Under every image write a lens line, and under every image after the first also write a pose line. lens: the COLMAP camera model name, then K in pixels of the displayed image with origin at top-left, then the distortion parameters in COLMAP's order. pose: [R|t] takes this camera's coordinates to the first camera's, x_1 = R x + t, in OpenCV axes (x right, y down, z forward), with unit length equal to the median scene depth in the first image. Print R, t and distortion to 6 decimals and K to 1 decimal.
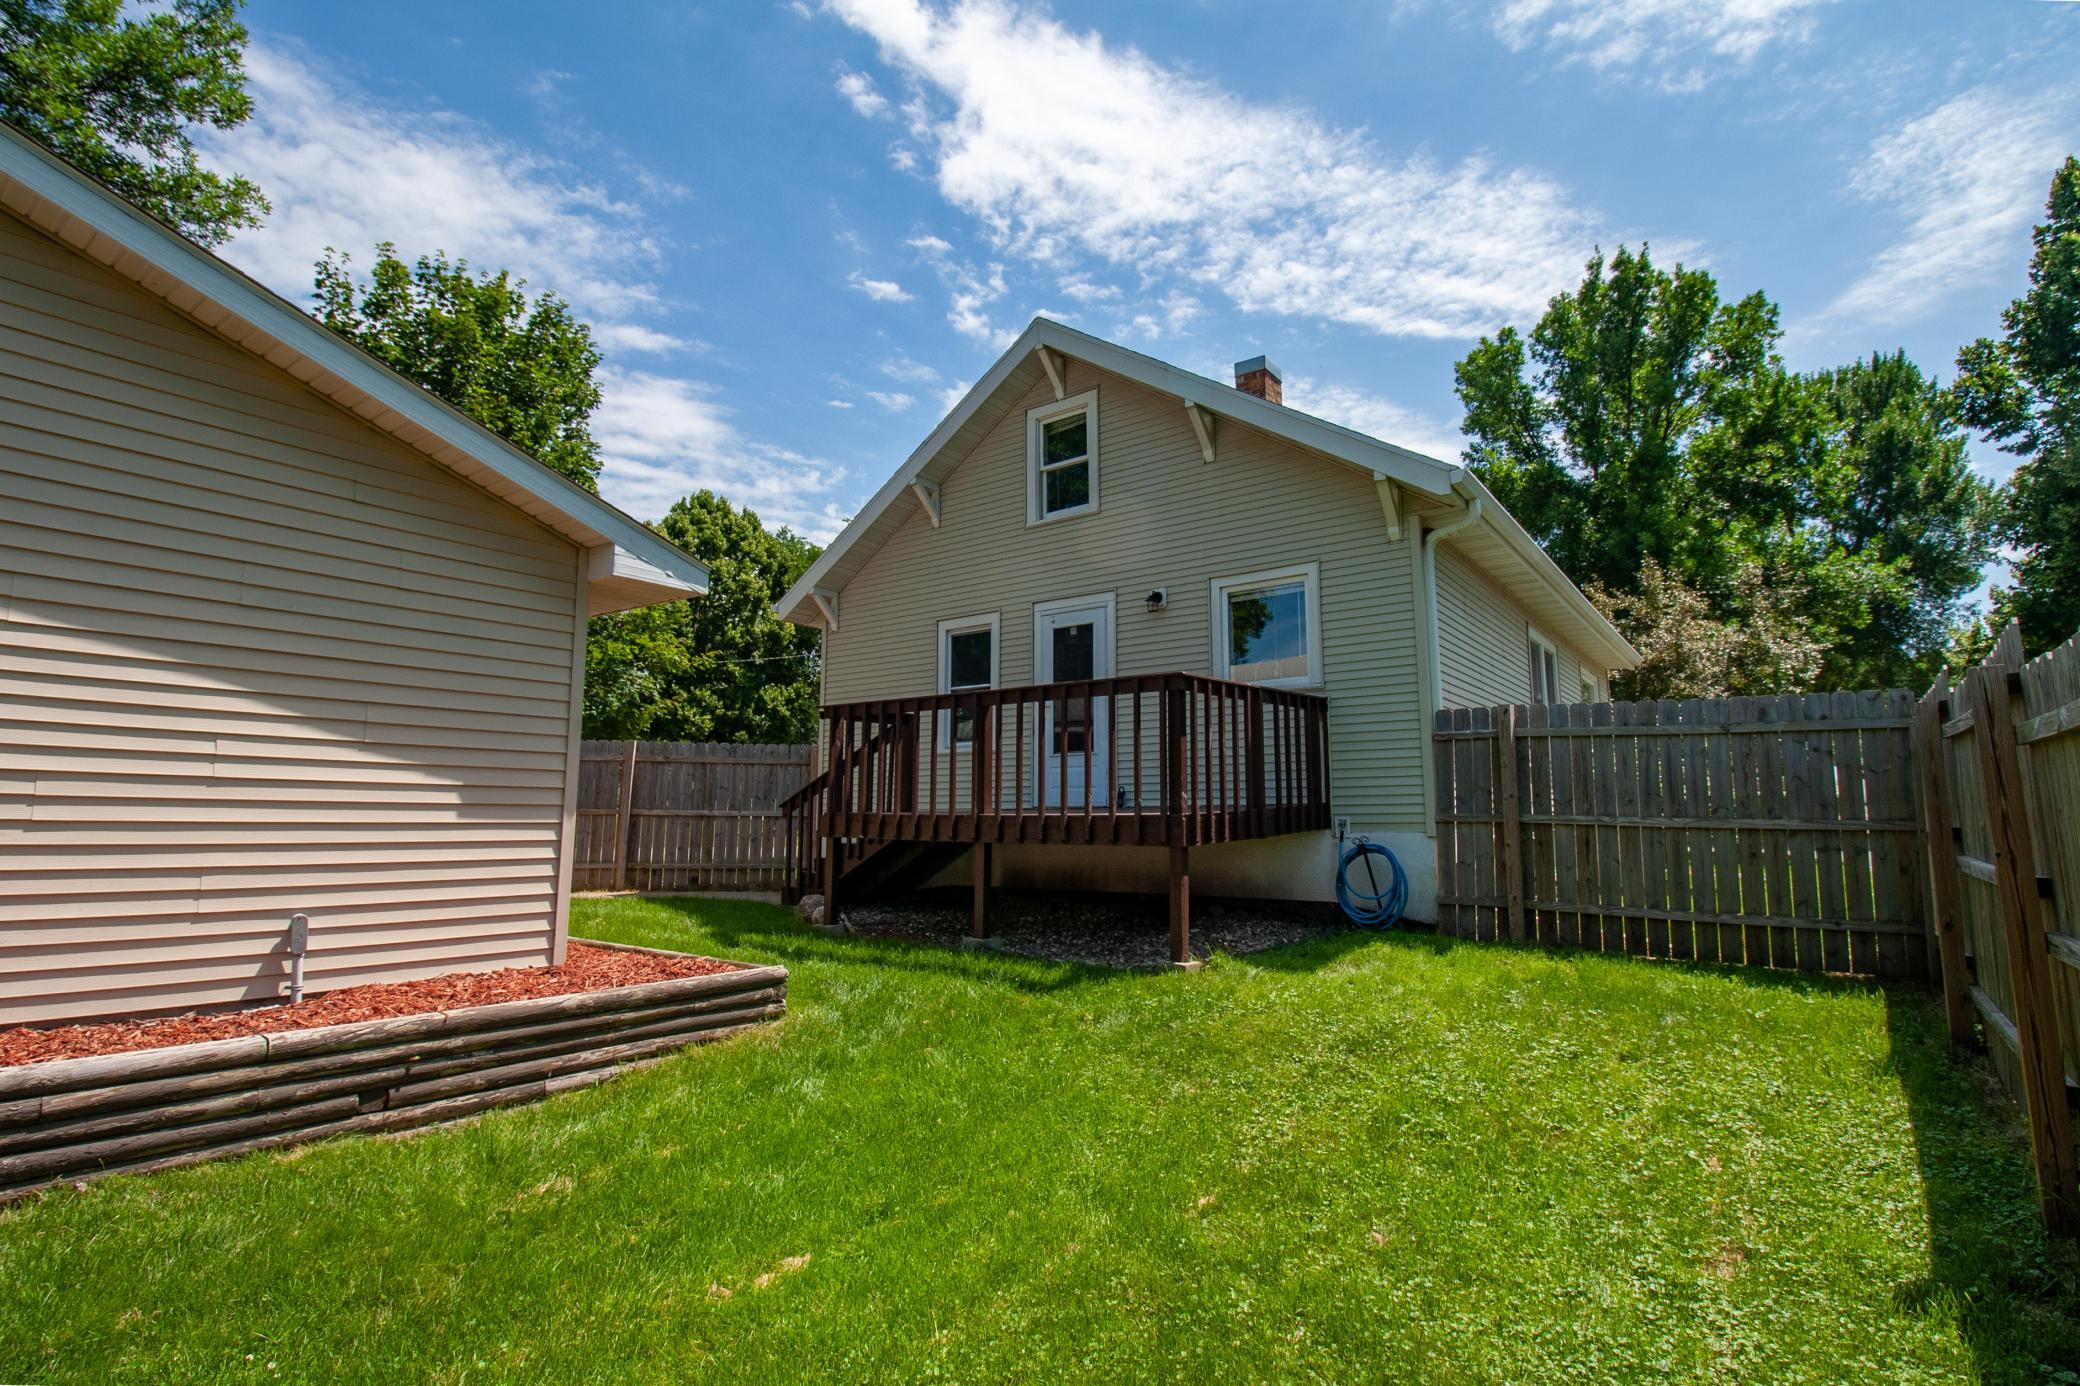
lens RADIAL K [[1005.4, 0, 1040.0], [0, 1005.4, 693.0], [0, 0, 1]] dist [0.001393, -0.016901]
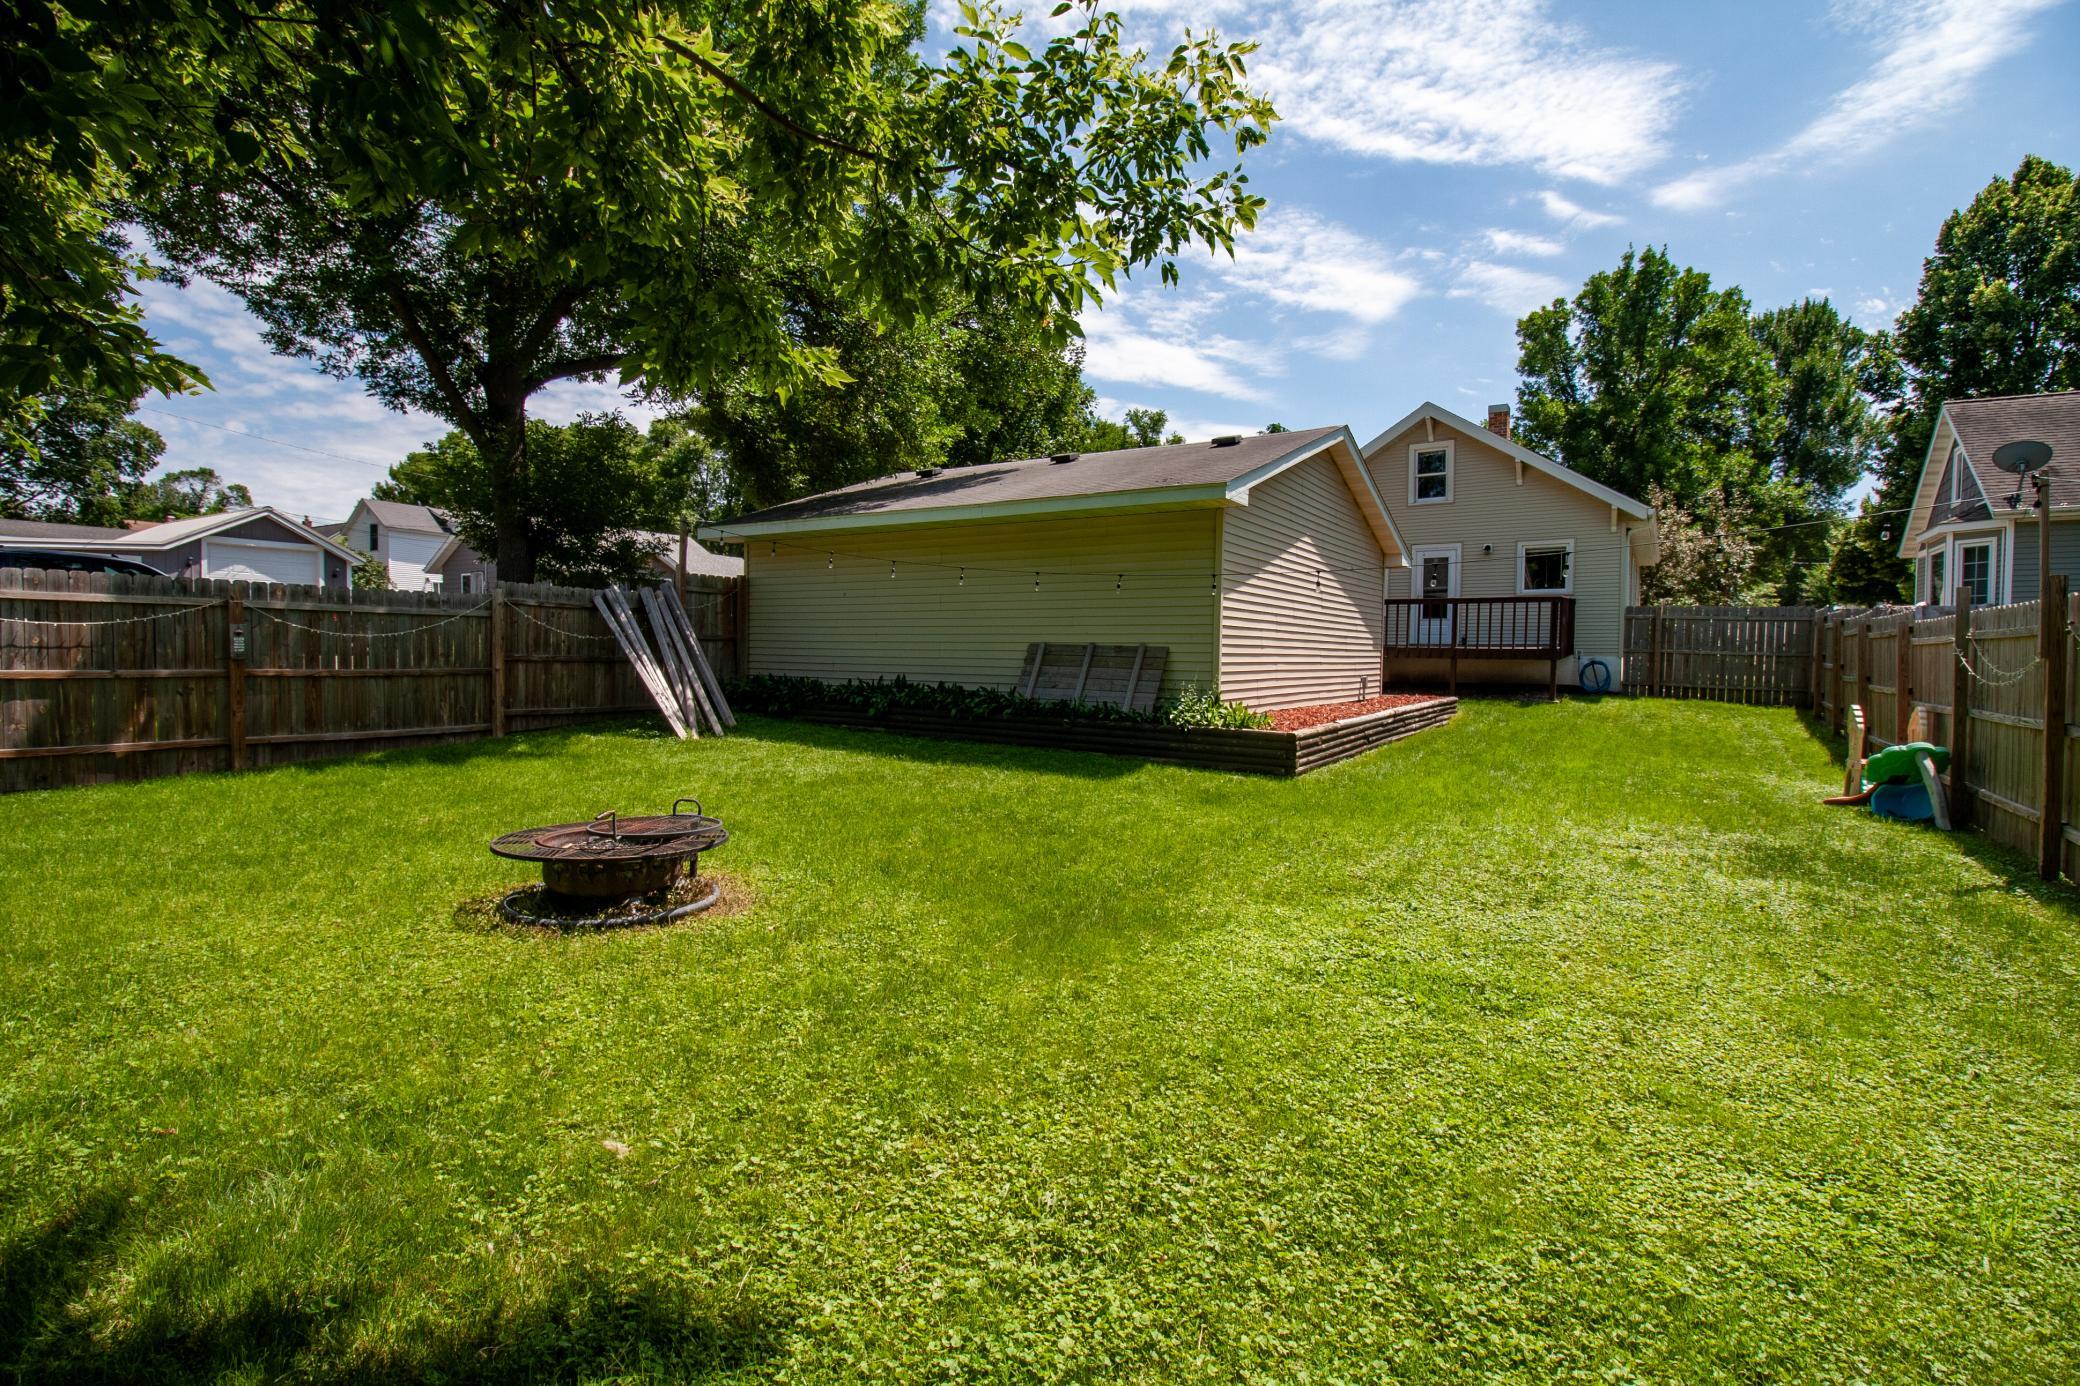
lens RADIAL K [[1005.4, 0, 1040.0], [0, 1005.4, 693.0], [0, 0, 1]] dist [0.001393, -0.016901]
pose [[0.996778, 0.000155, 0.080214, -0.409668], [-0.013174, 0.986736, 0.161797, -0.050126], [-0.079125, -0.162333, 0.983559, -0.440489]]
